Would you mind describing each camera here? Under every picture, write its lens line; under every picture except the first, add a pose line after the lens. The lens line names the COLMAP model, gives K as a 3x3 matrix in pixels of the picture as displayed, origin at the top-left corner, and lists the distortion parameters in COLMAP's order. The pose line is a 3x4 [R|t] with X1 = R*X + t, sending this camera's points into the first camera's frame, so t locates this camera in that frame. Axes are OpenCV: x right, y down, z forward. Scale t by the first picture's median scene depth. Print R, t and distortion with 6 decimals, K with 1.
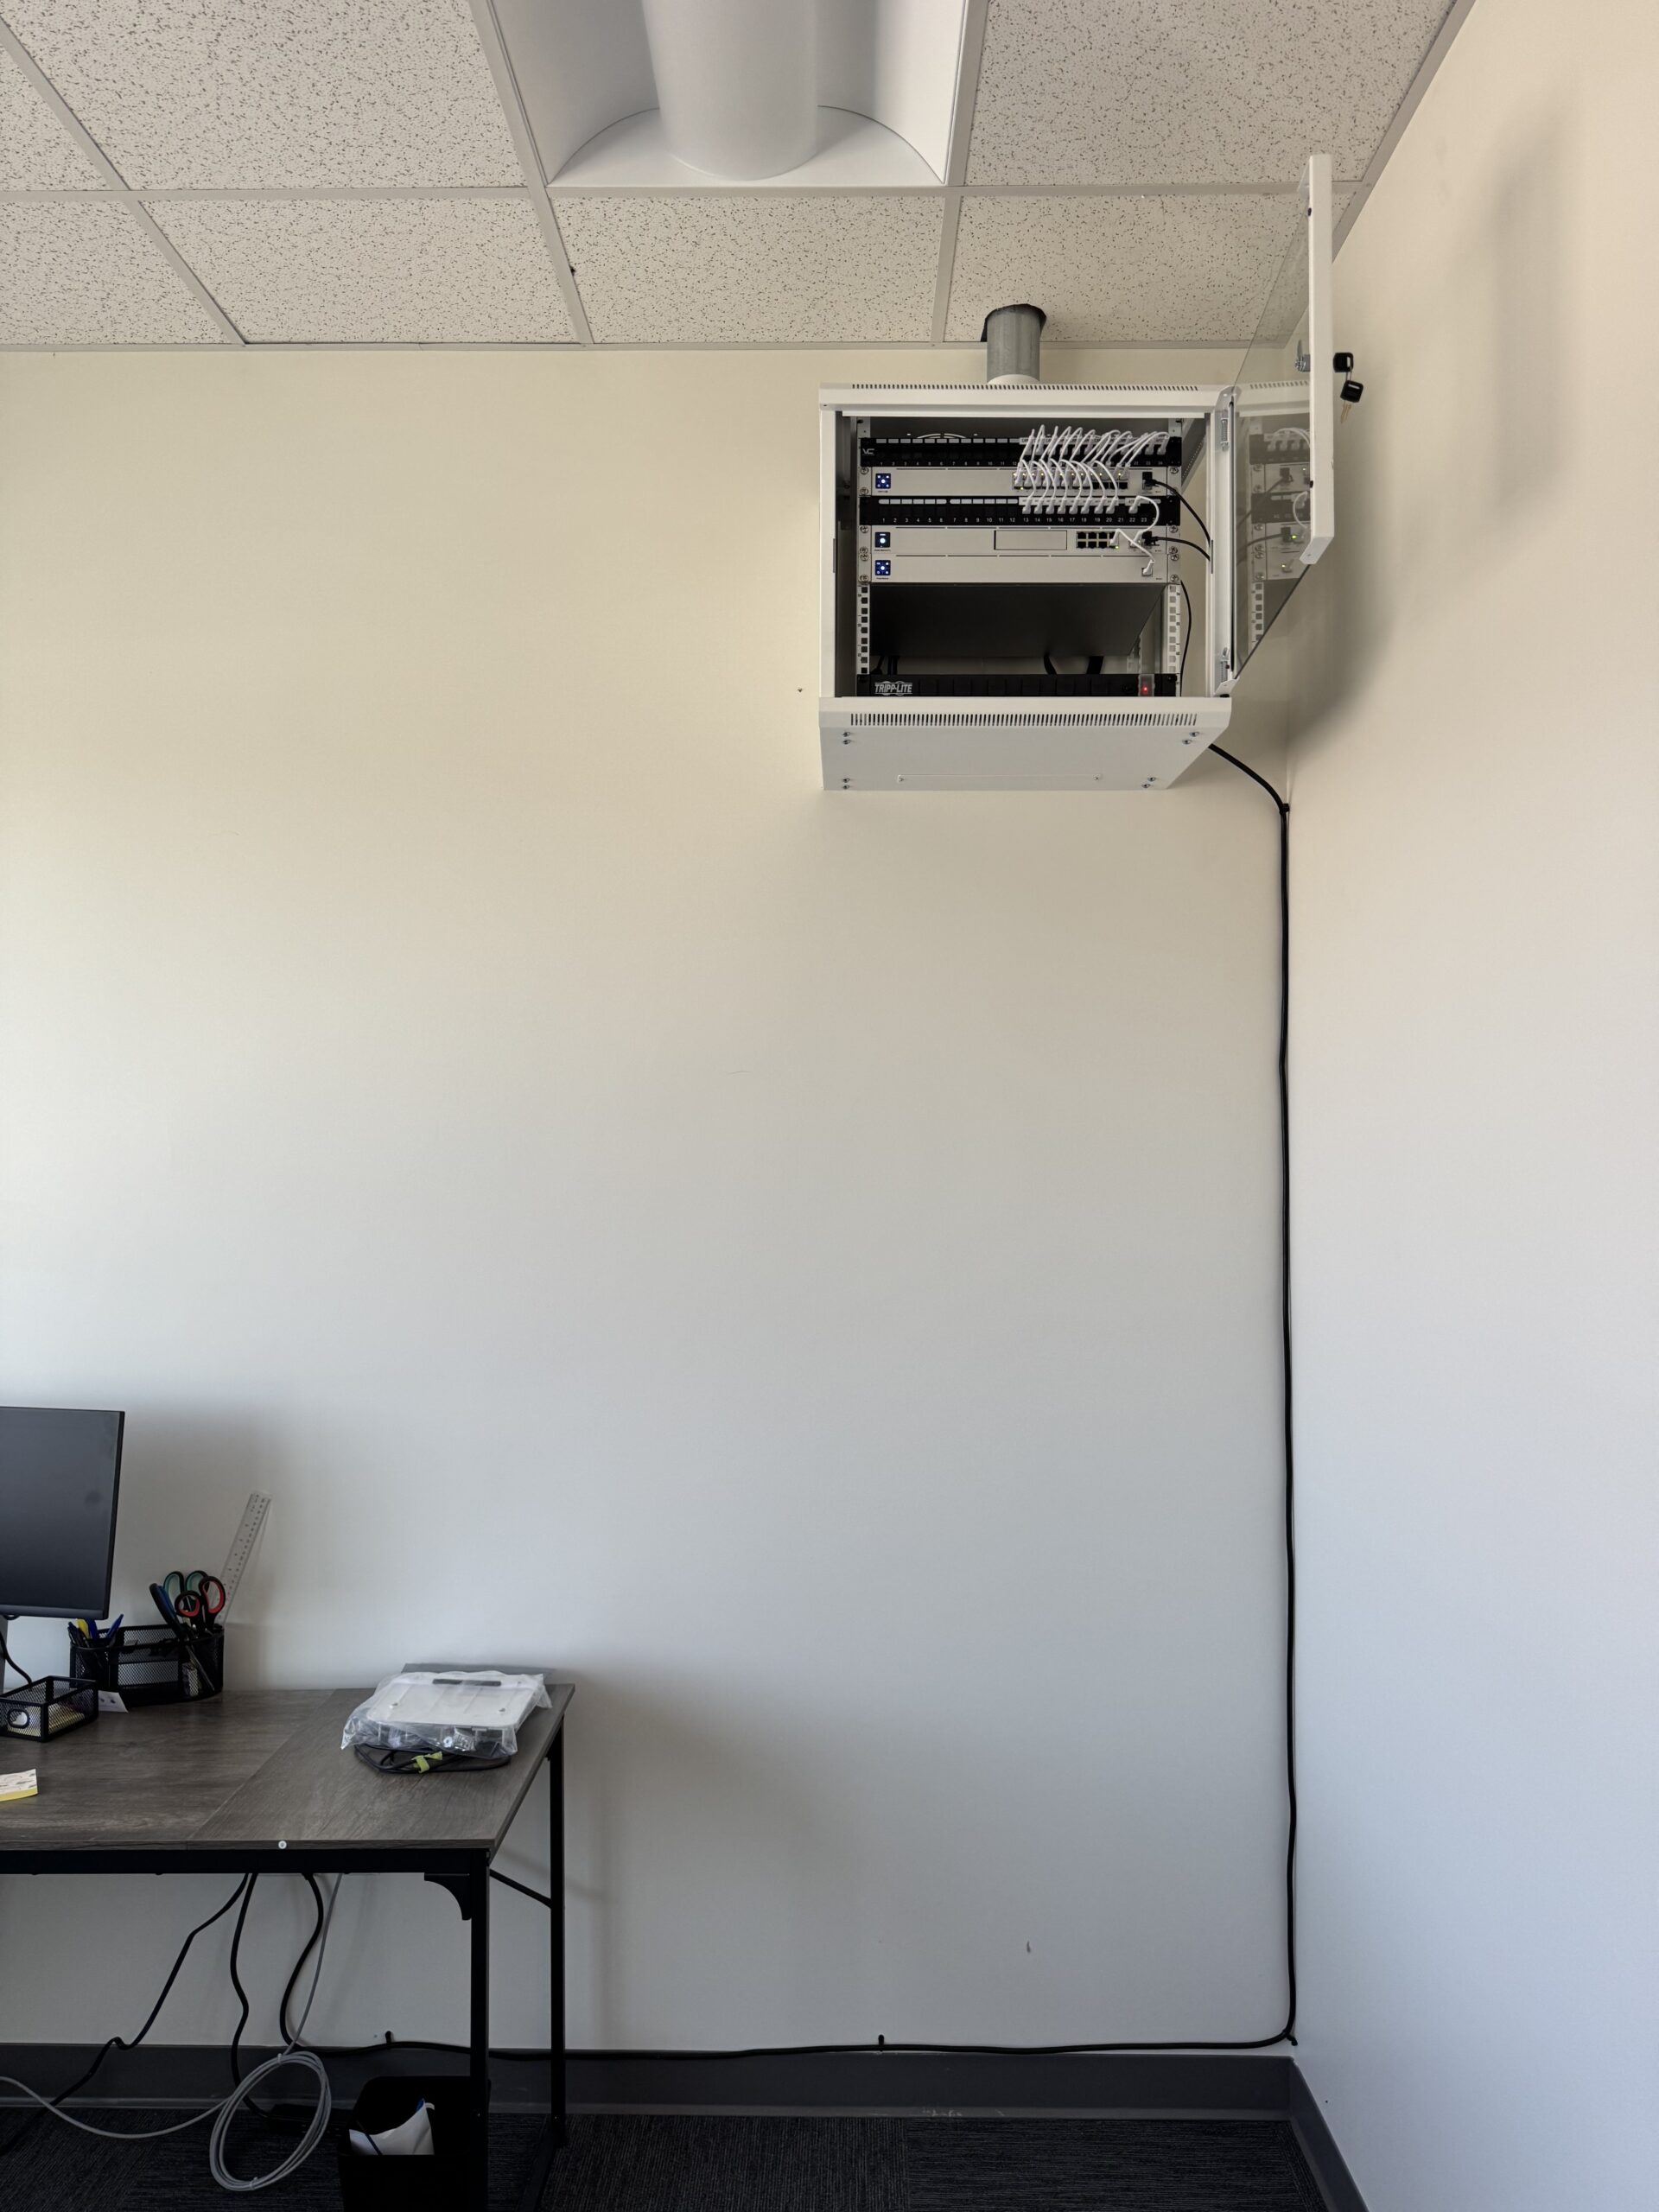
lens RADIAL K [[1546.4, 0, 829.5], [0, 1546.4, 1106.0], [0, 0, 1]] dist [0.048562, -0.003865]
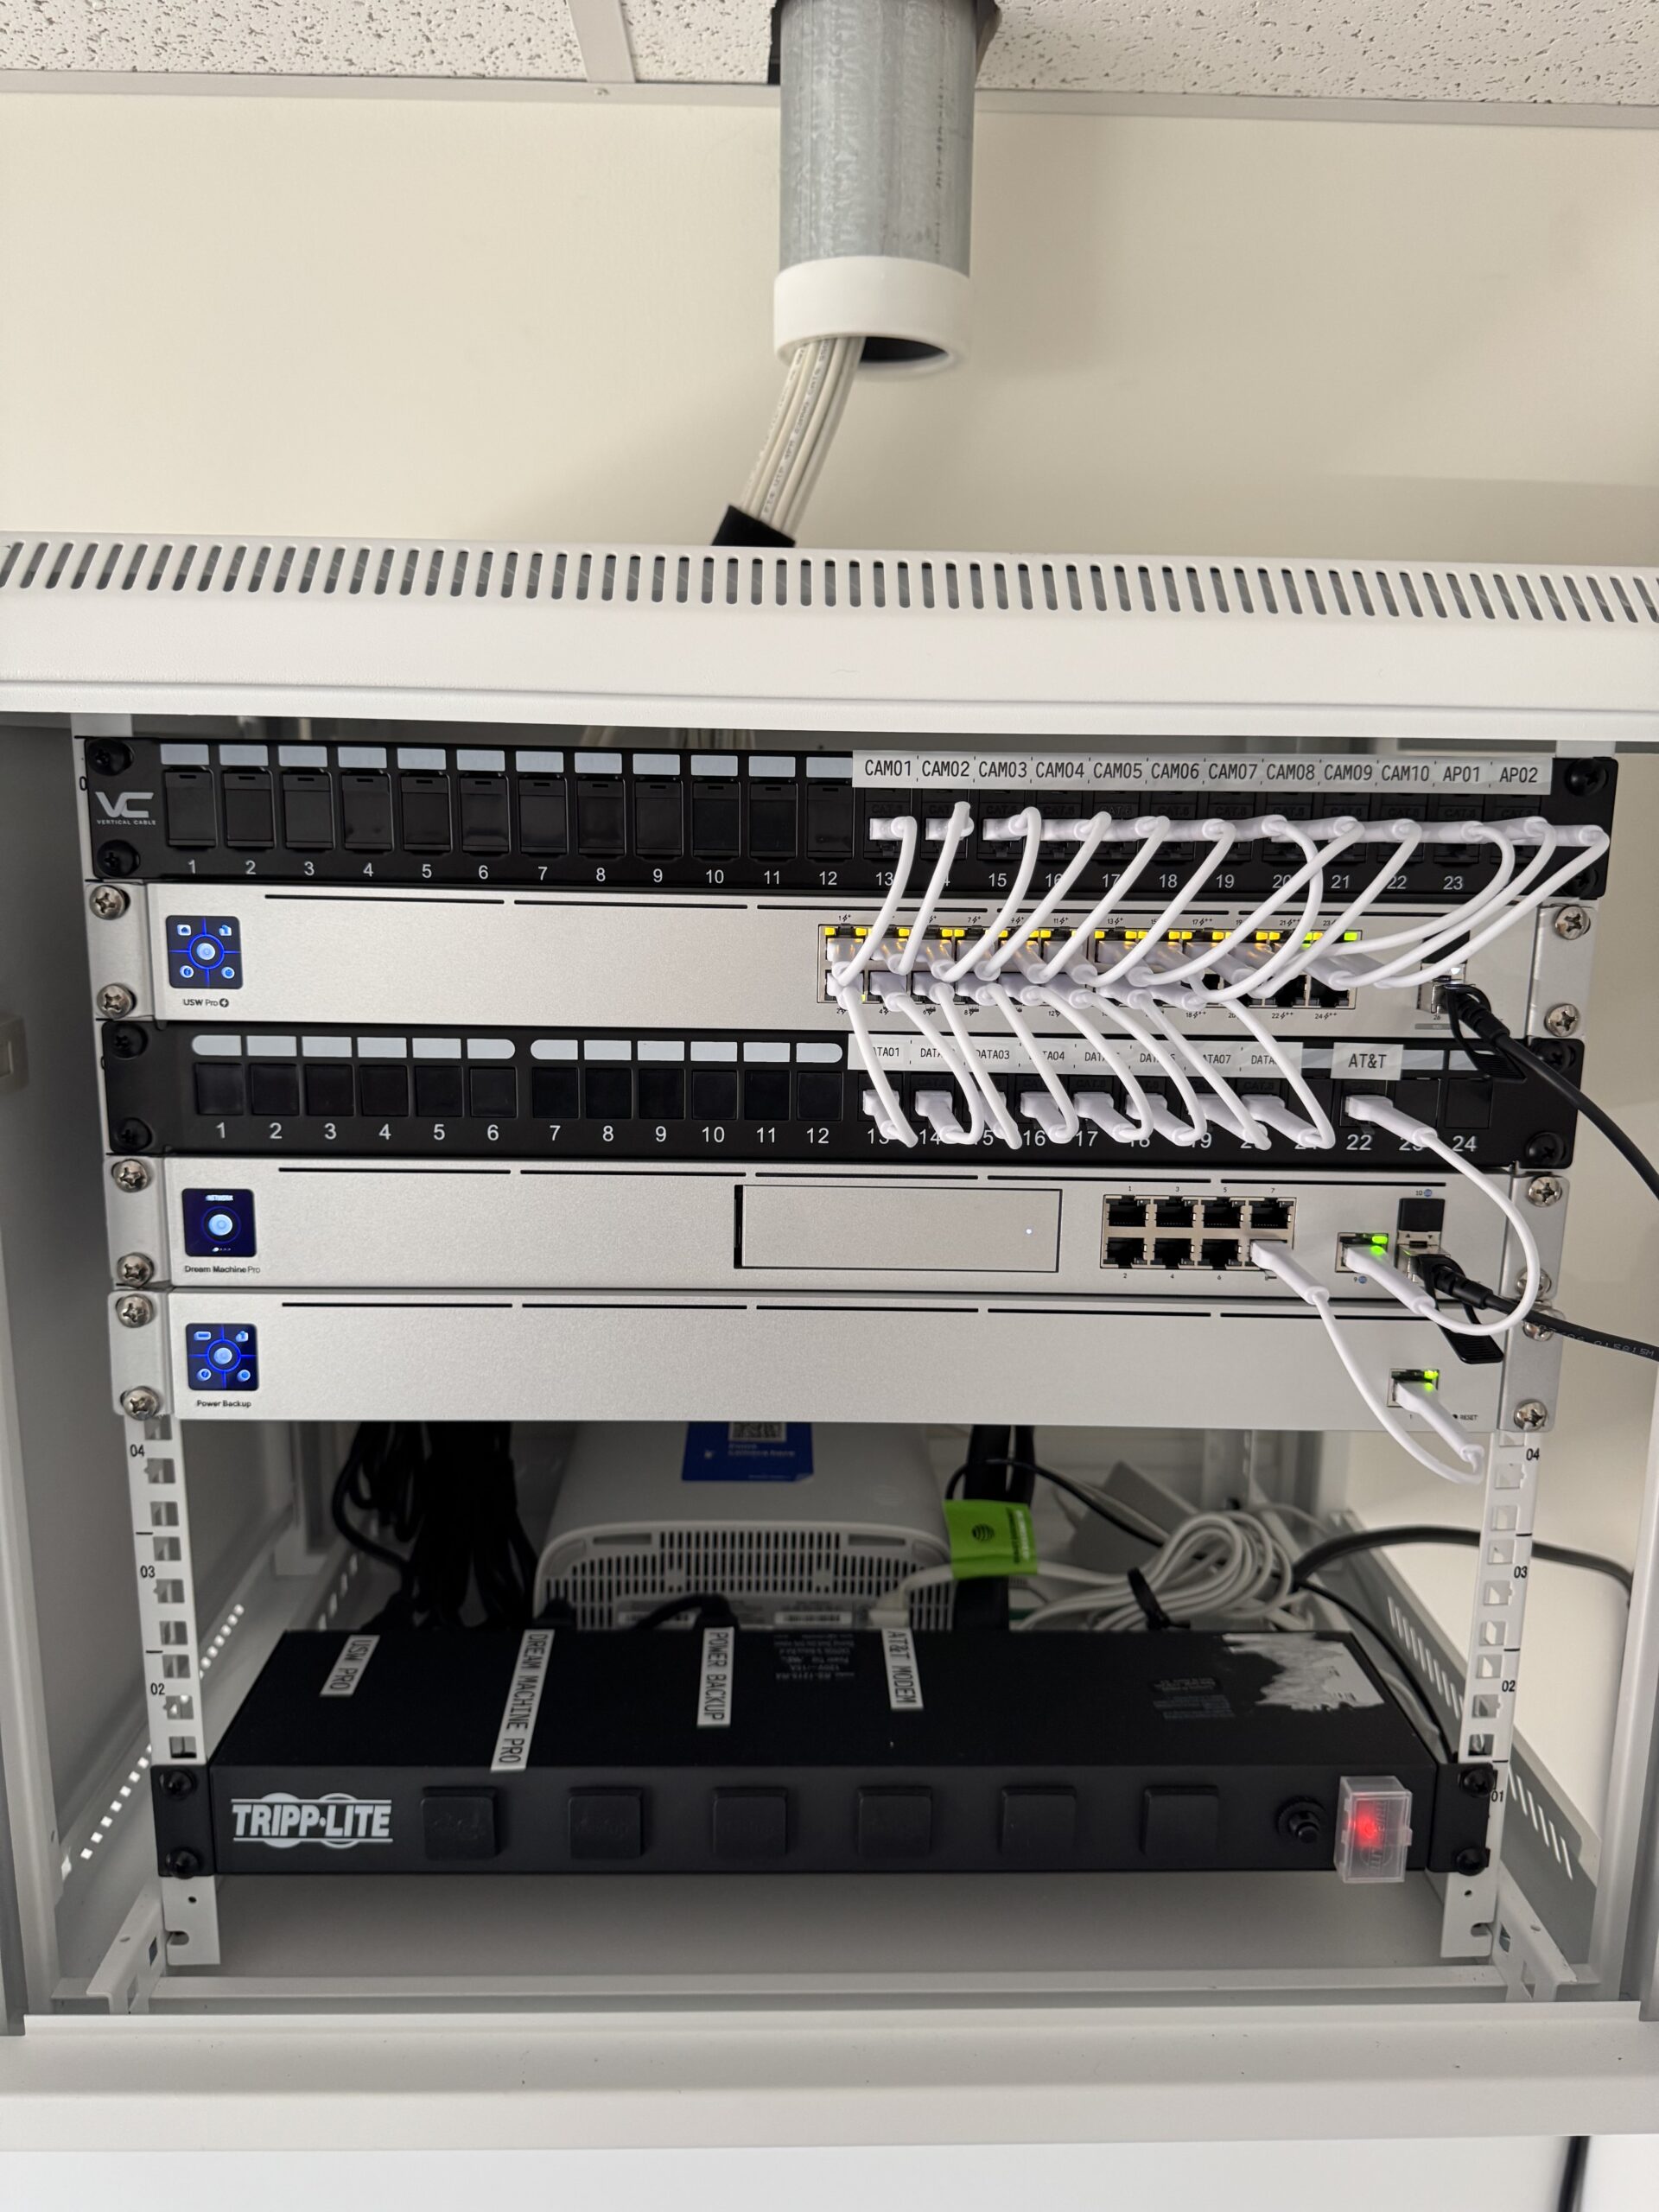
lens RADIAL K [[1546.4, 0, 829.5], [0, 1546.4, 1106.0], [0, 0, 1]] dist [0.048562, -0.003865]
pose [[0.998883, -0.001048, 0.047240, 0.108668], [-0.009170, 0.976447, 0.215561, -0.427237], [-0.046354, -0.215754, 0.975347, 0.787354]]
